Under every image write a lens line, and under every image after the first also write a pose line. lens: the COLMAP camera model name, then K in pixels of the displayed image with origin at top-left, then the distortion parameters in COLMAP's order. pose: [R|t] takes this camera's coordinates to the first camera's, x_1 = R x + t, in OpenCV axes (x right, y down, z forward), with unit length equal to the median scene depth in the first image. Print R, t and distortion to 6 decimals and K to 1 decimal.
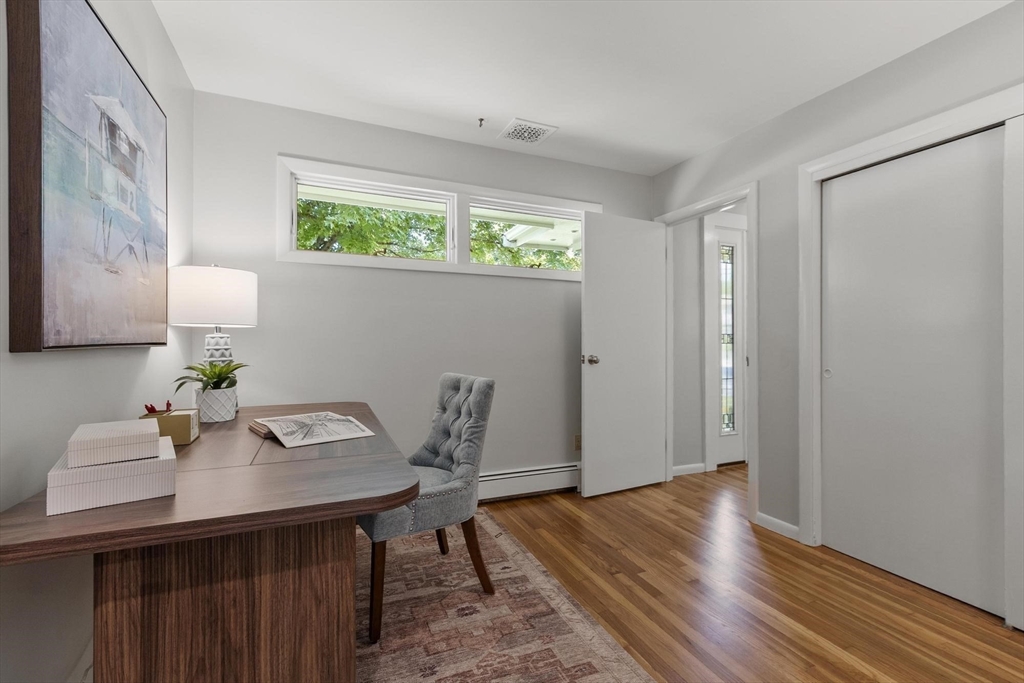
lens RADIAL K [[452.0, 0, 512.5], [0, 452.0, 344.0], [0, 0, 1]] dist [-0.000012, 0.000051]
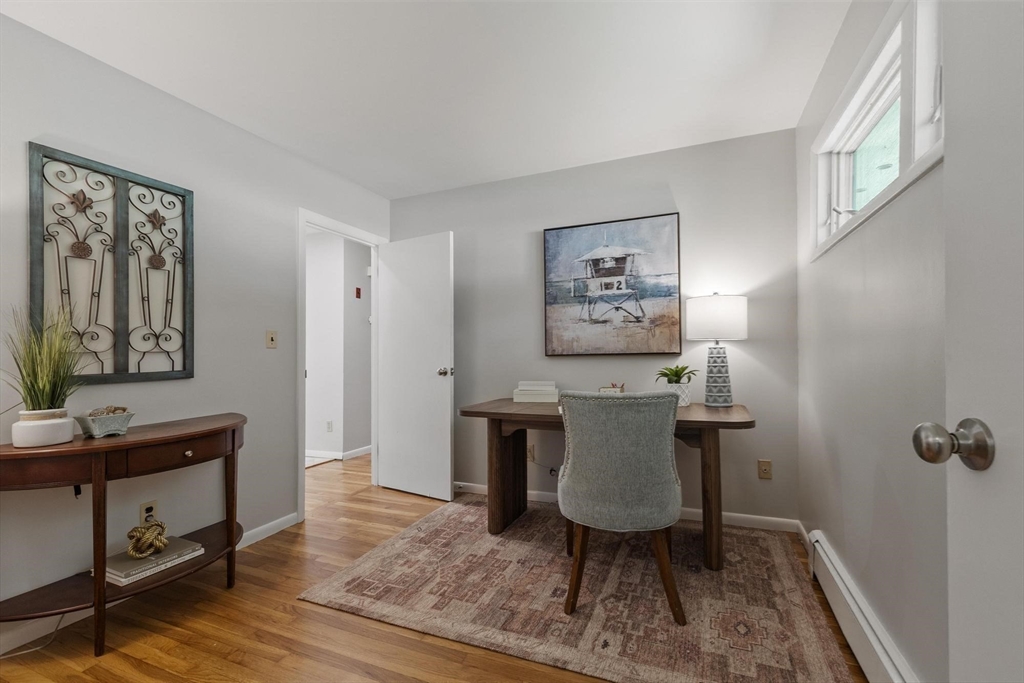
lens RADIAL K [[452.0, 0, 512.5], [0, 452.0, 344.0], [0, 0, 1]] dist [-0.000012, 0.000051]
pose [[-0.727655, -0.012933, -0.685822, 0.756620], [0.006122, 0.999660, -0.025347, 0.004757], [0.685916, -0.022643, -0.727328, 1.747311]]
